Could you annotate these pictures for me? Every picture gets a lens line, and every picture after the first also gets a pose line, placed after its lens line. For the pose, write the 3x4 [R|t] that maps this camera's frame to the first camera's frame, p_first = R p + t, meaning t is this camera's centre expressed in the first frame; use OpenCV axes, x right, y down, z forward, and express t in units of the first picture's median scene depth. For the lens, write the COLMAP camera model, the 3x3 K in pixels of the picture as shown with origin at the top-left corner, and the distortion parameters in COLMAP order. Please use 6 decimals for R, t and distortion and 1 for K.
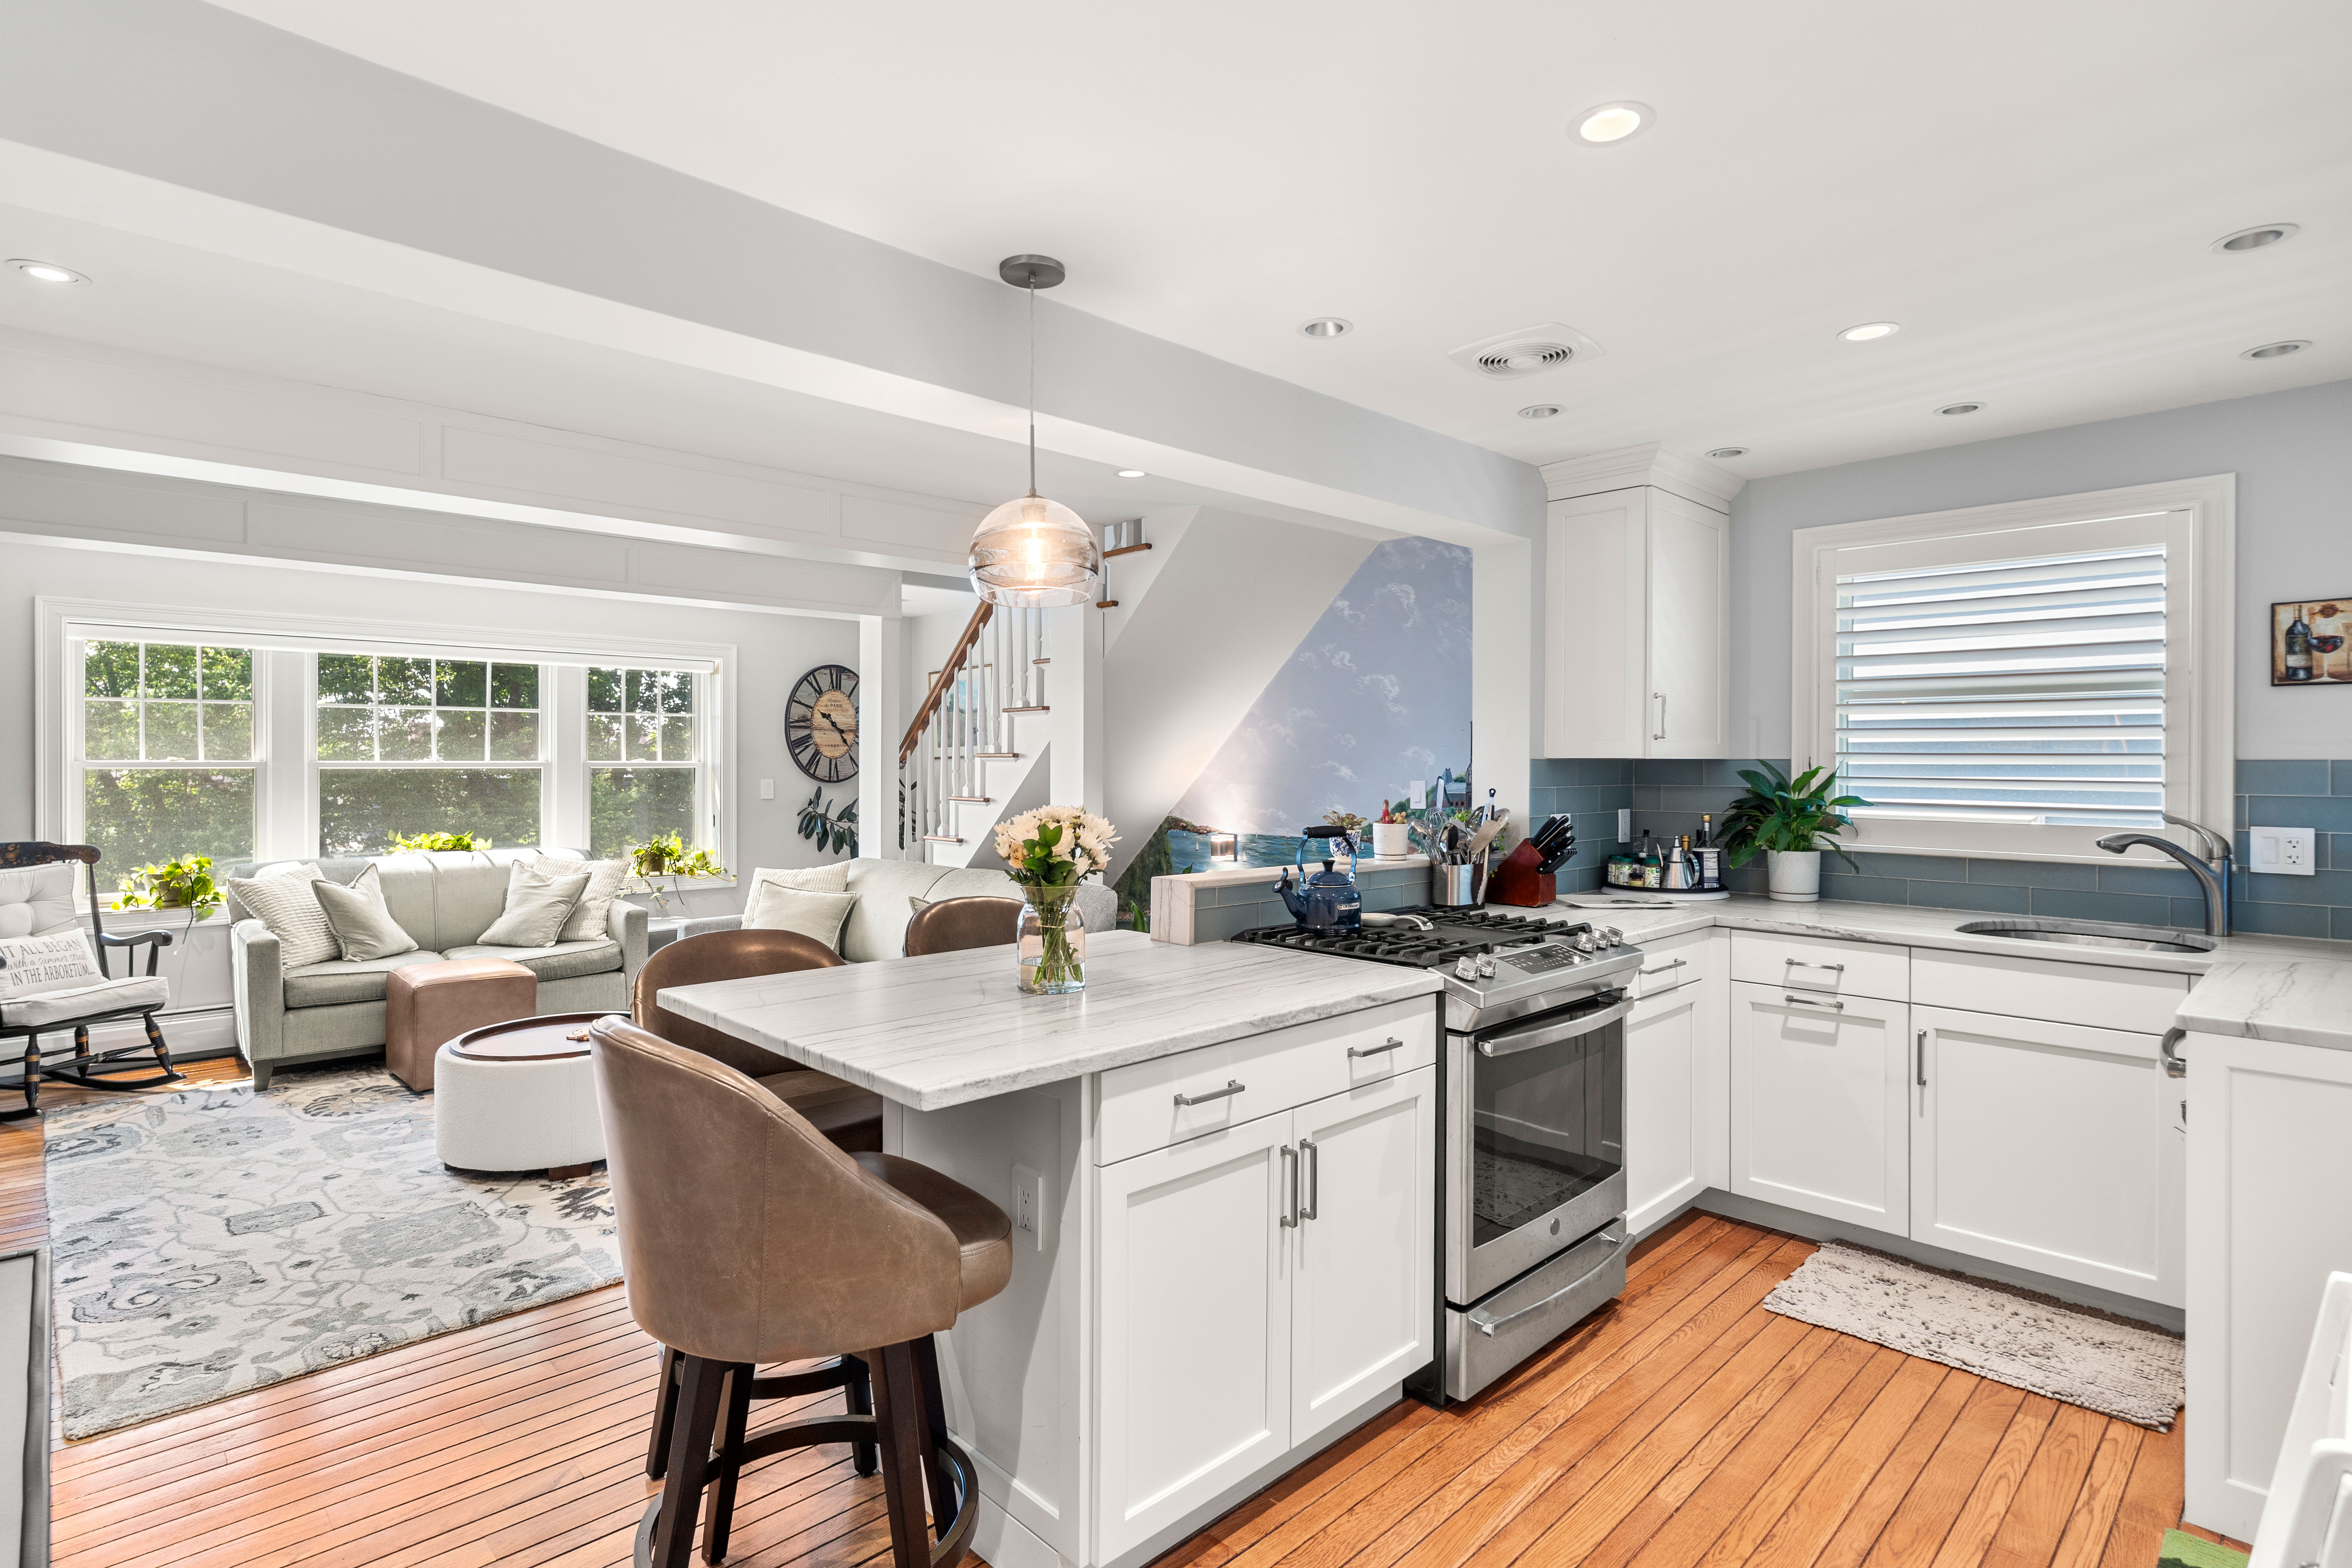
lens RADIAL K [[1172.1, 0, 1173.1], [0, 1172.1, 760.7], [0, 0, 1]] dist [0.001349, 0.000493]
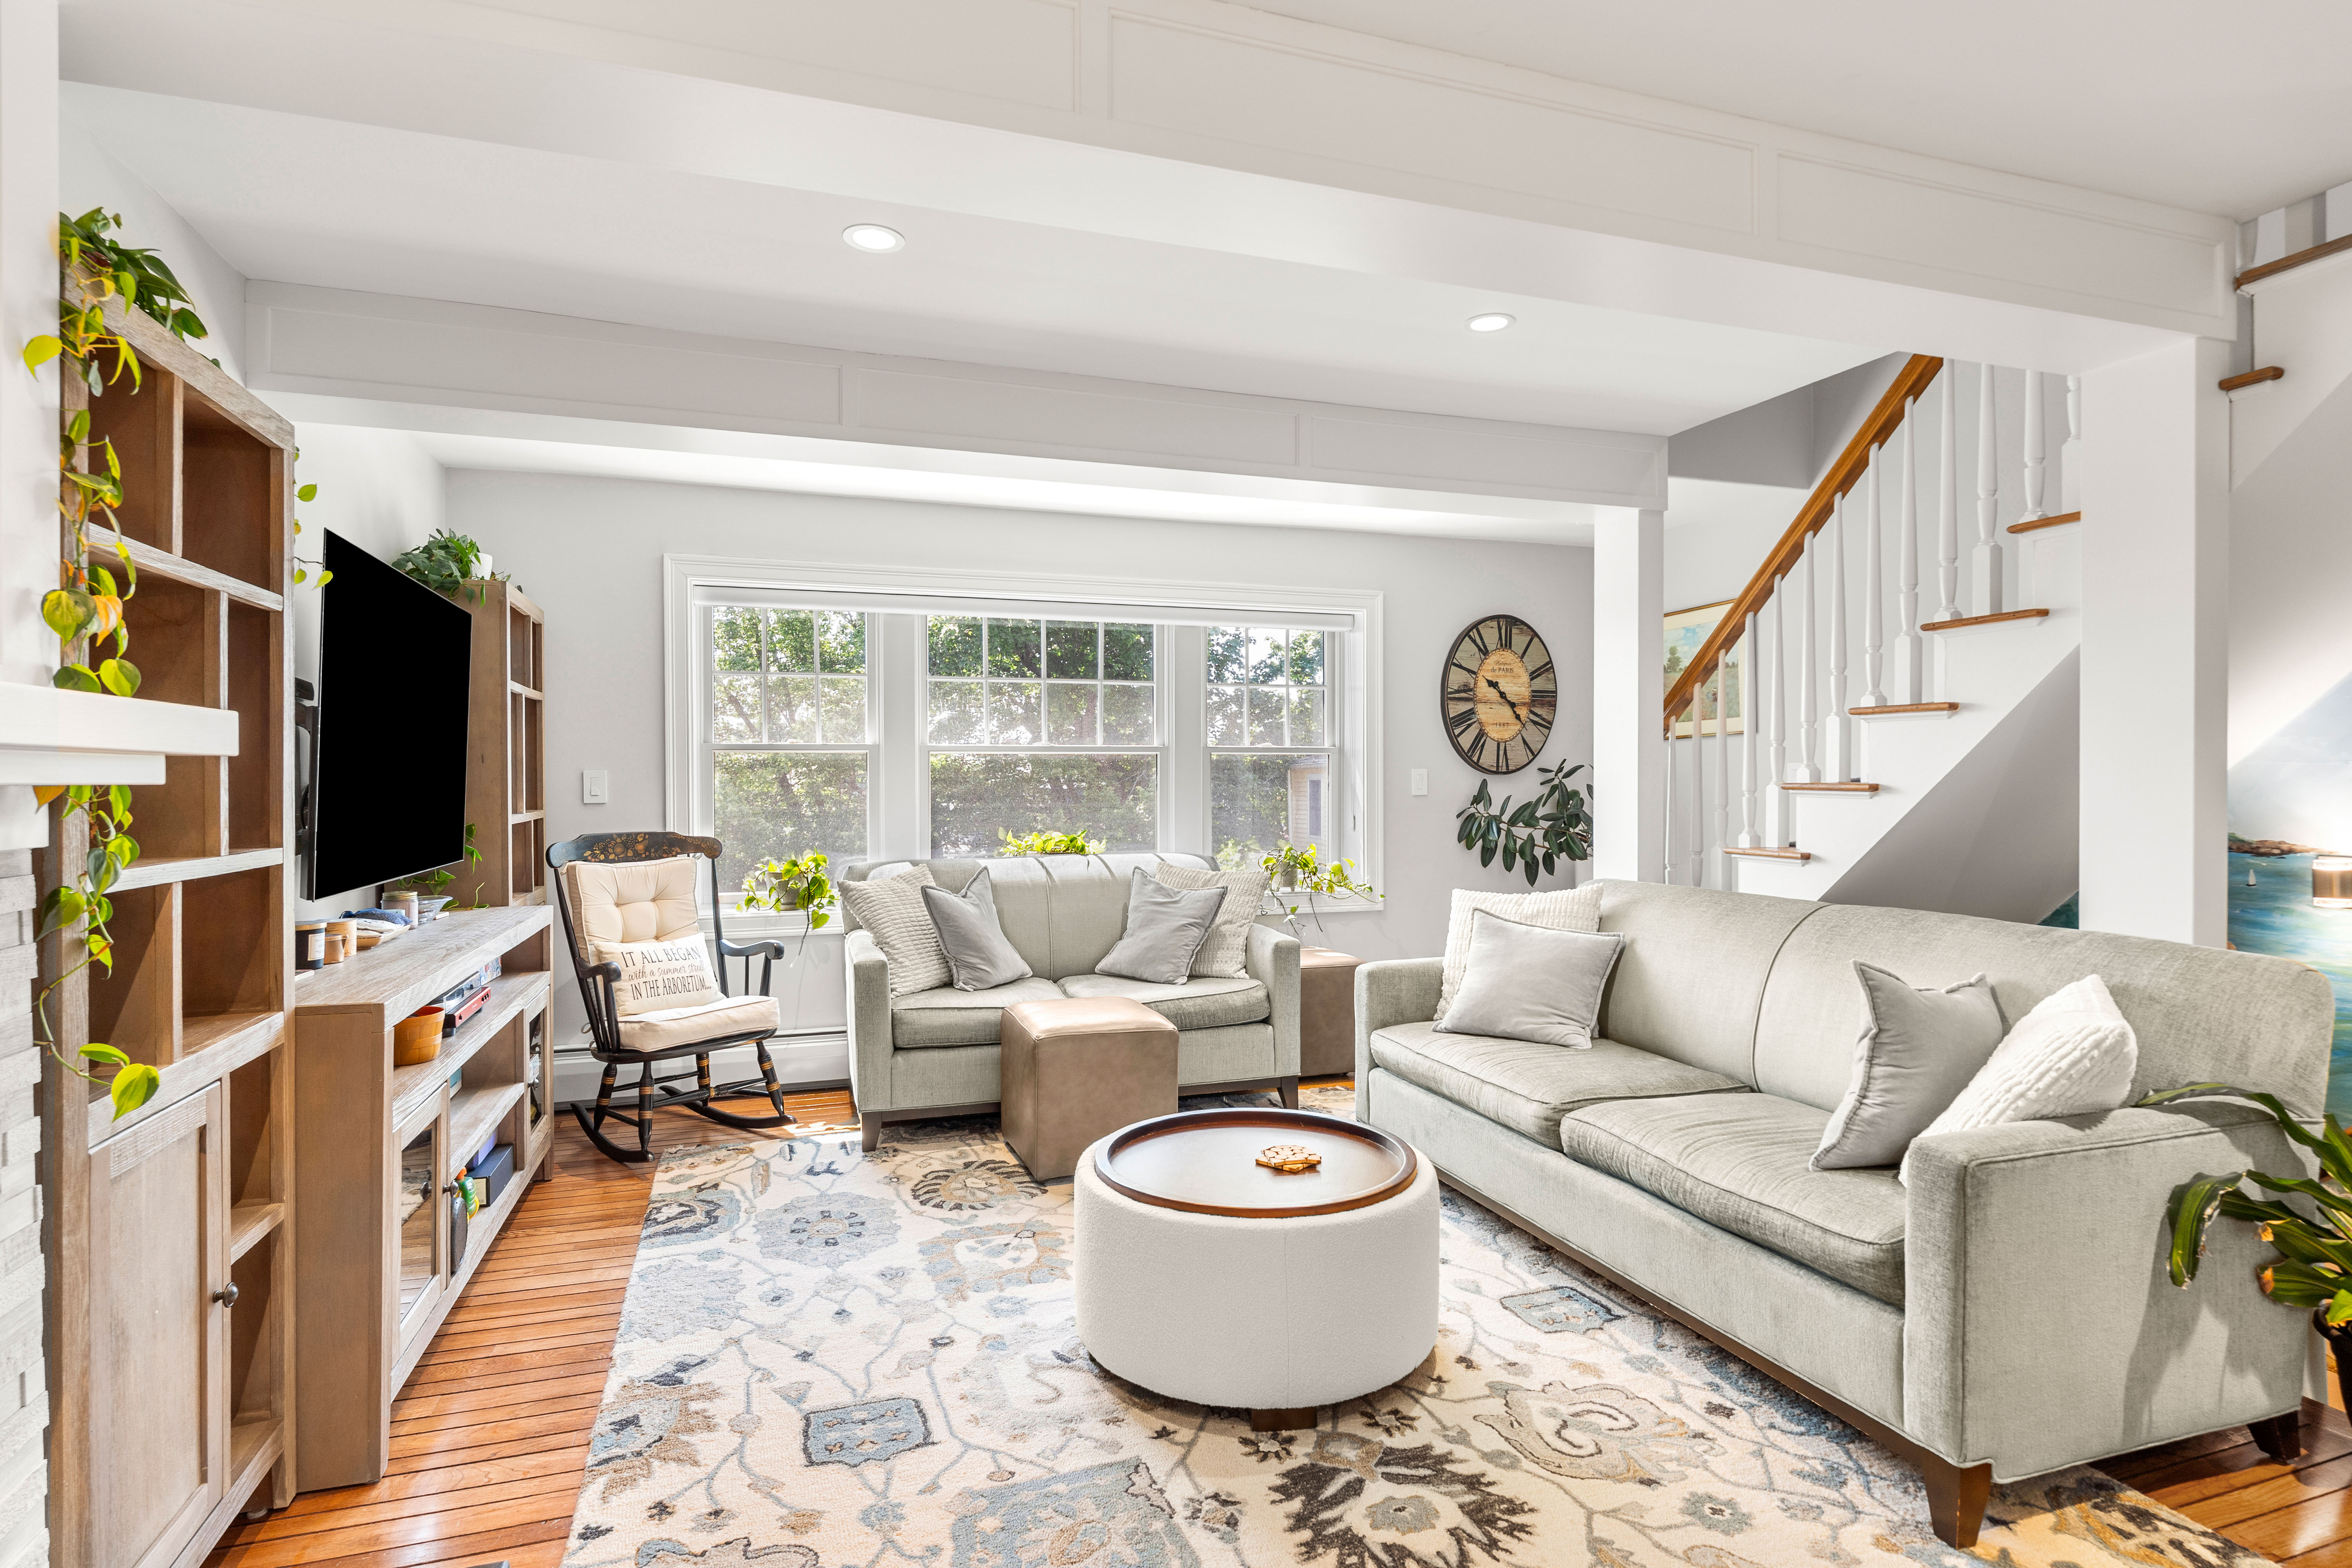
lens RADIAL K [[1172.1, 0, 1169.7], [0, 1172.1, 787.6], [0, 0, 1]] dist [0.001349, 0.000493]
pose [[0.907337, -0.000191, -0.420404, -0.248156], [0.004565, 0.999945, 0.009398, 0.028356], [0.420379, -0.010446, 0.907288, 0.352264]]
